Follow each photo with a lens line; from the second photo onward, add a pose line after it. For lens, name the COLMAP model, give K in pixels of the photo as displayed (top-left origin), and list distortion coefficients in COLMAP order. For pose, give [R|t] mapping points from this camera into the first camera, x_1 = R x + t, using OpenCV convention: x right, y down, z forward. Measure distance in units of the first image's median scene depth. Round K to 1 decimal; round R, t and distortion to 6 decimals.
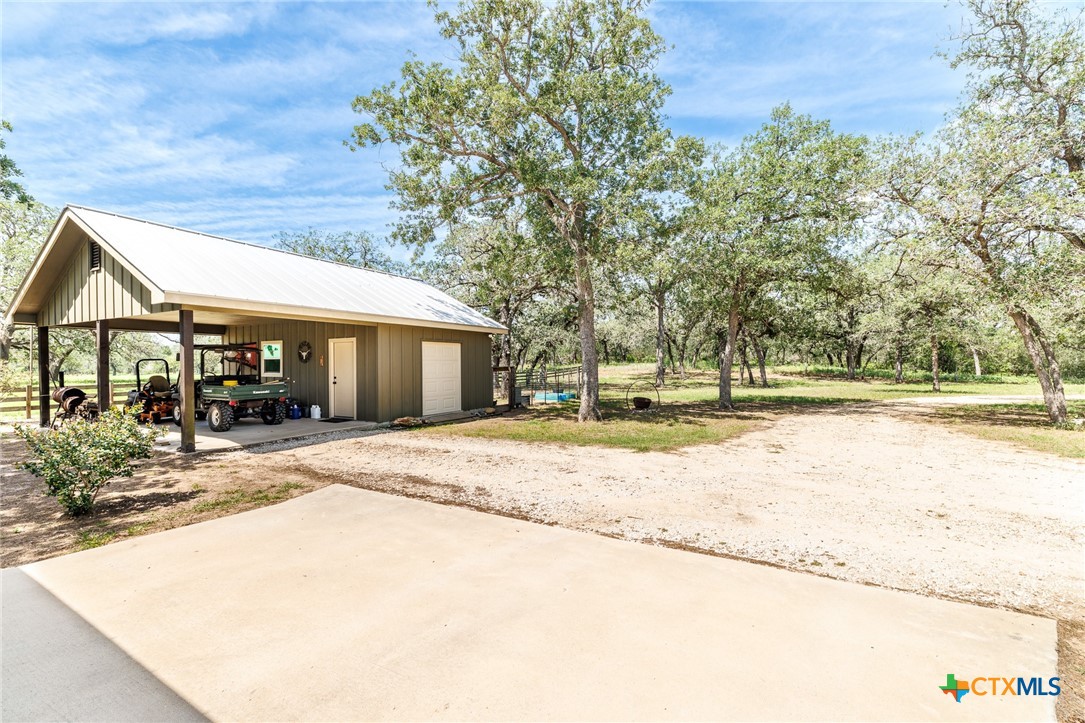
lens RADIAL K [[465.8, 0, 543.8], [0, 465.8, 364.1], [0, 0, 1]] dist [-0.000029, 0.000009]
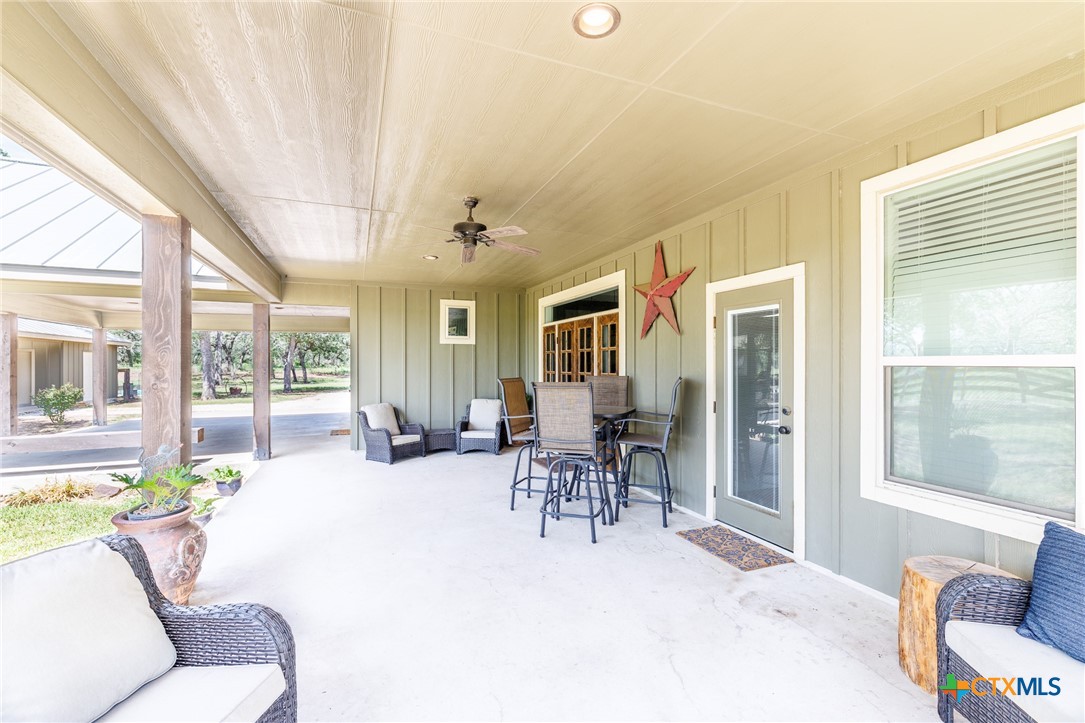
lens RADIAL K [[465.8, 0, 542.7], [0, 465.8, 362.7], [0, 0, 1]] dist [-0.000029, 0.000009]
pose [[0.601941, 0.005479, 0.798522, -0.160011], [-0.001378, 0.999982, -0.005823, -0.004535], [-0.798540, 0.002405, 0.601938, -0.305050]]
